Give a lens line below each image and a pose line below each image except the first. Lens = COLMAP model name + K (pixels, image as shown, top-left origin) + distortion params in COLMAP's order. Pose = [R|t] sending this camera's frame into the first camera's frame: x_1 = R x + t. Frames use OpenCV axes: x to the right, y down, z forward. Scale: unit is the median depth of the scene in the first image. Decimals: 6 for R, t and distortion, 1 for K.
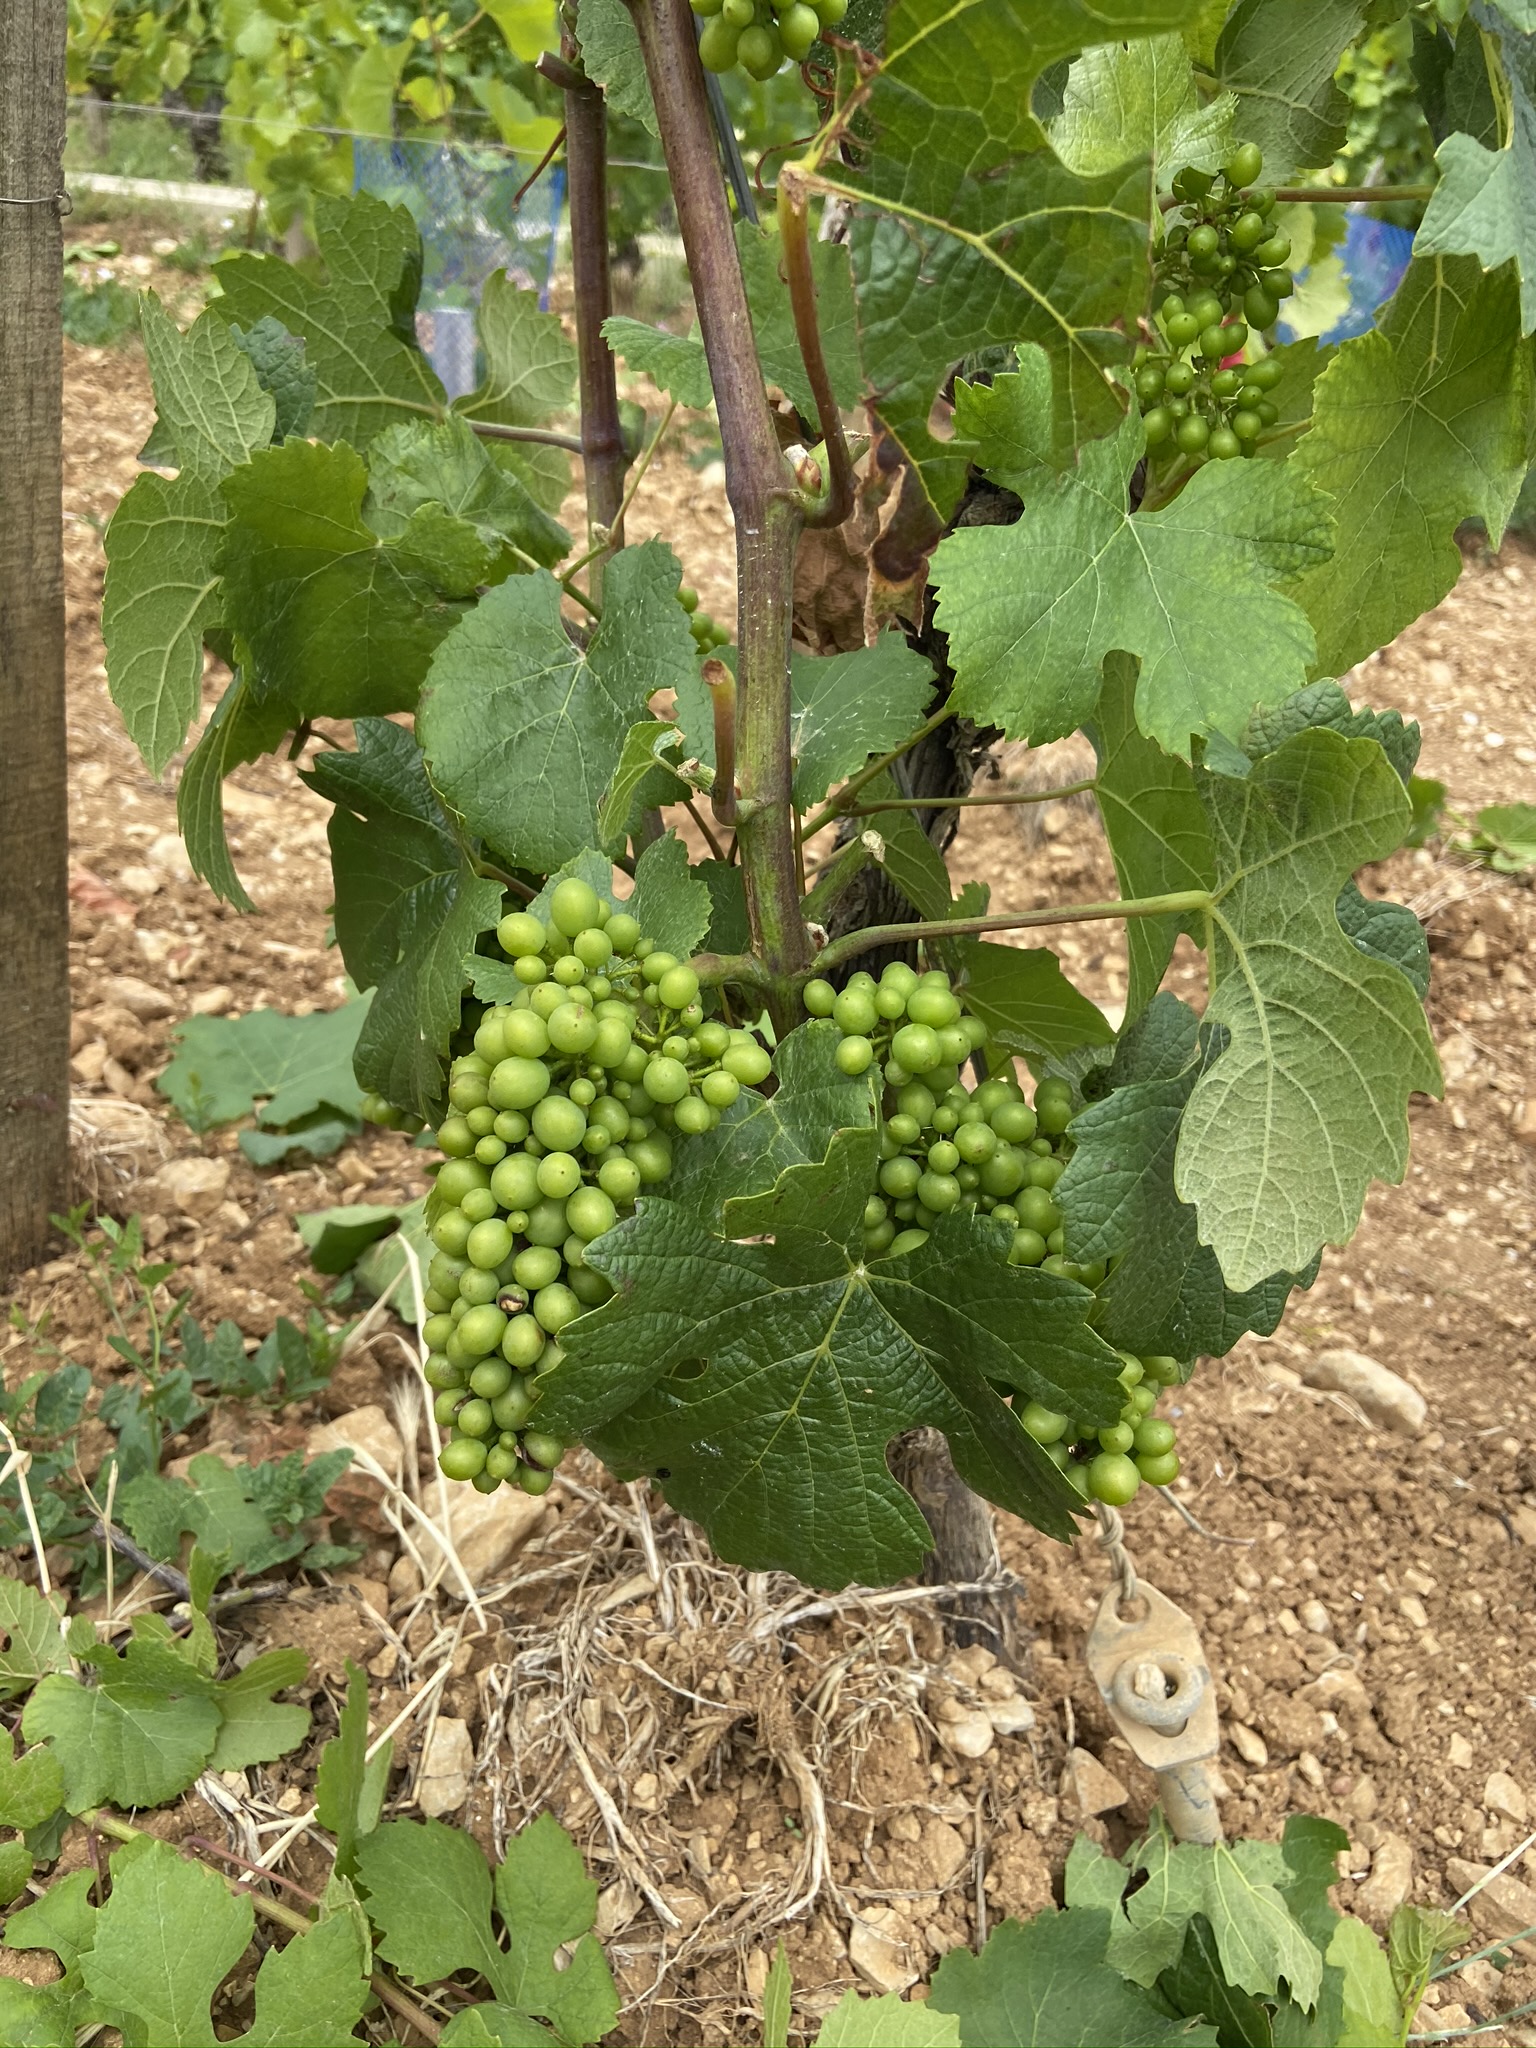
lens RADIAL K [[1550.3, 0, 763.3], [0, 1550.3, 1010.5], [0, 0, 1]] dist [0.006929, -0.030058]
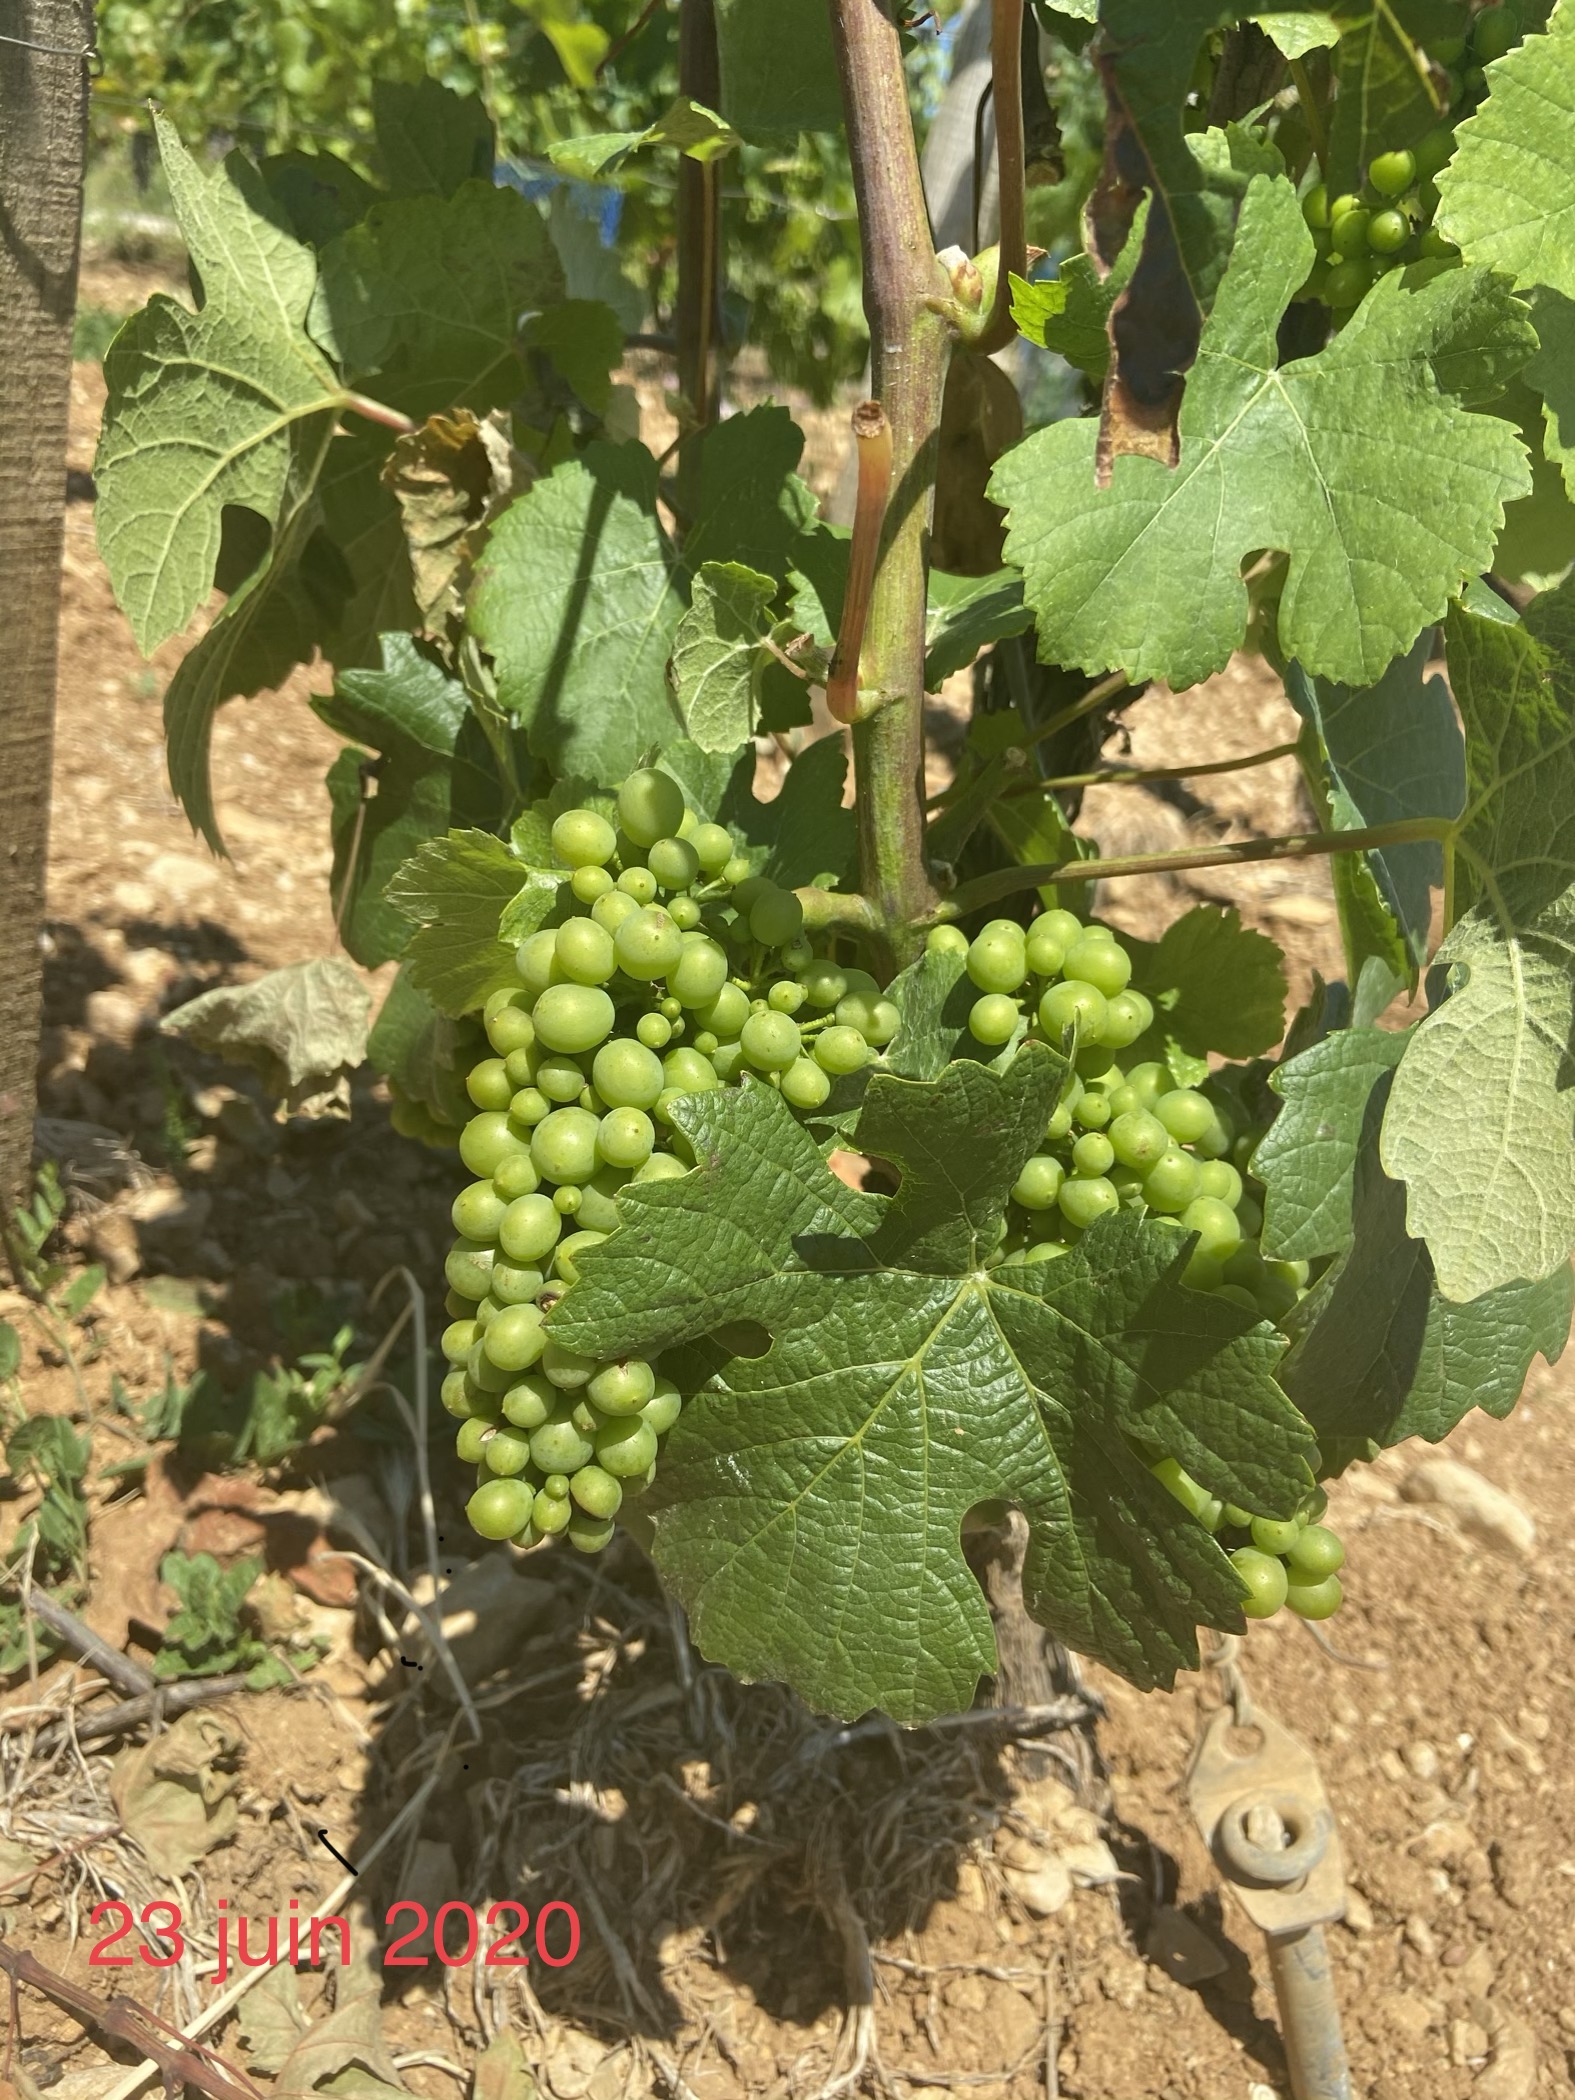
lens RADIAL K [[1589.6, 0, 800.3], [0, 1589.6, 1058.1], [0, 0, 1]] dist [0.006929, -0.030058]
pose [[0.999069, 0.041601, 0.011456, -0.030522], [-0.041180, 0.998545, -0.034808, 0.050261], [-0.012888, 0.034304, 0.999328, 0.114970]]
